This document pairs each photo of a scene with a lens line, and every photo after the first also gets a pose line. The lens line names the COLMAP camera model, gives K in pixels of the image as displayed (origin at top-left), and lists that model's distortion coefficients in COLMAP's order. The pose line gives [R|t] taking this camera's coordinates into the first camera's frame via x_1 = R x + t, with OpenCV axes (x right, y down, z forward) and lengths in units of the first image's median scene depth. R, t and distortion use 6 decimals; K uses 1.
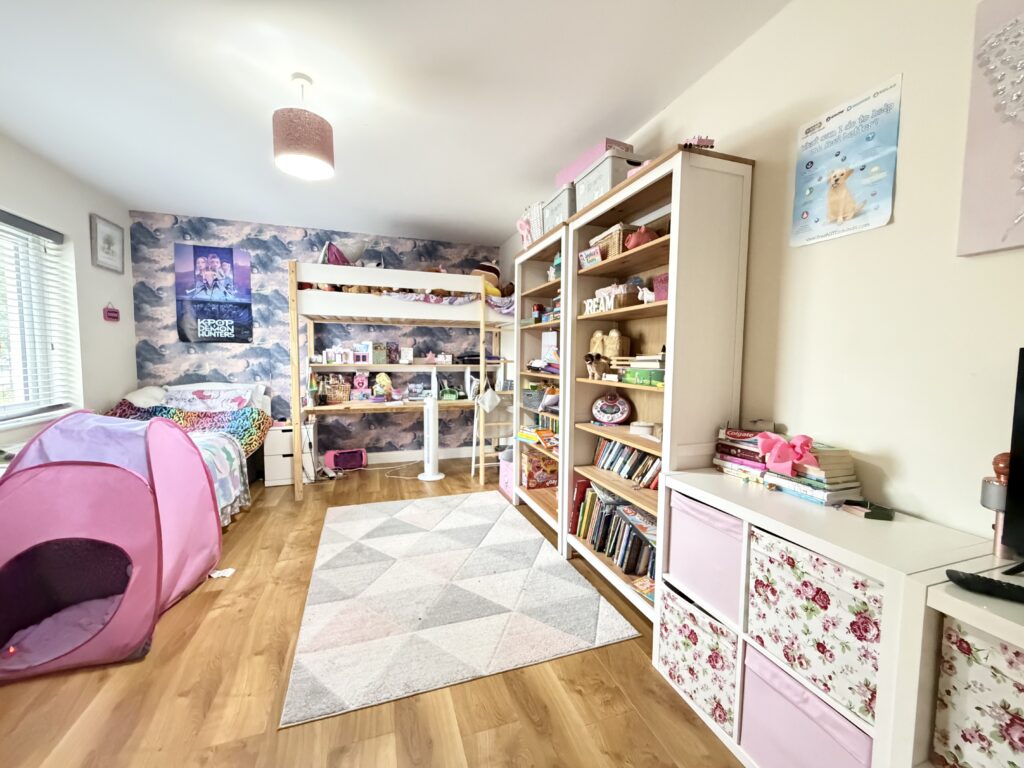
lens RADIAL K [[411.4, 0, 510.7], [0, 411.4, 383.3], [0, 0, 1]] dist [-0.000971, -0.000450]
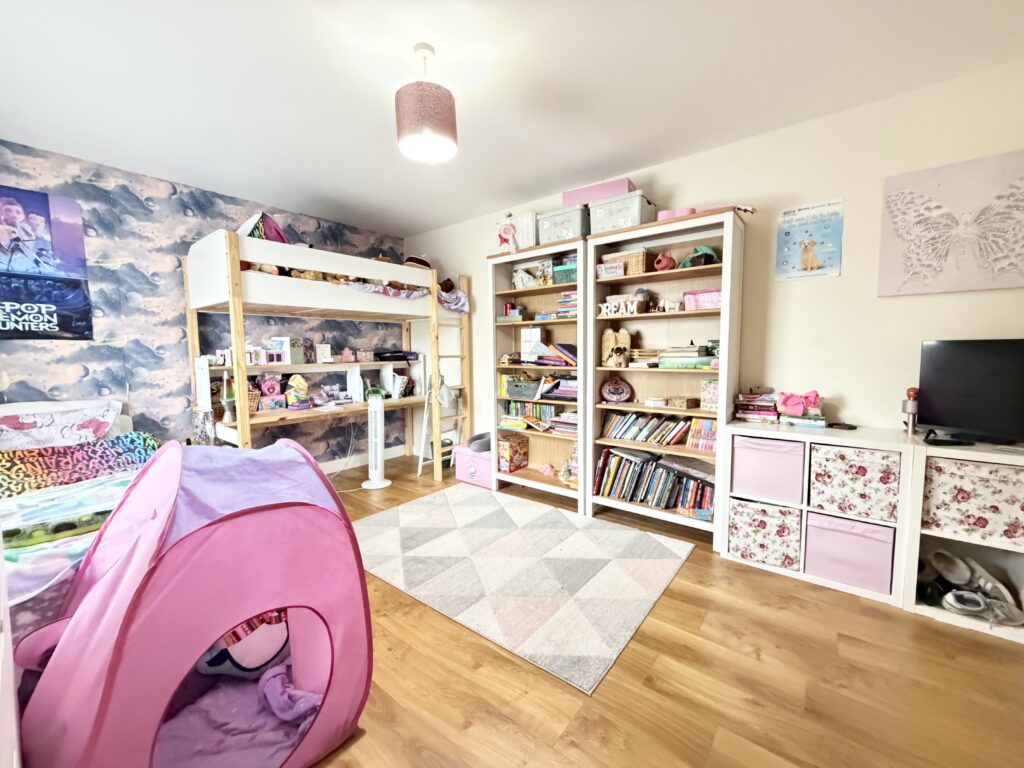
lens RADIAL K [[411.4, 0, 508.5], [0, 411.4, 383.9], [0, 0, 1]] dist [-0.000971, -0.000450]
pose [[0.843192, -0.062099, 0.534015, -0.619239], [0.054198, 0.998065, 0.030485, -0.013401], [-0.534874, 0.003237, 0.844925, 0.093632]]
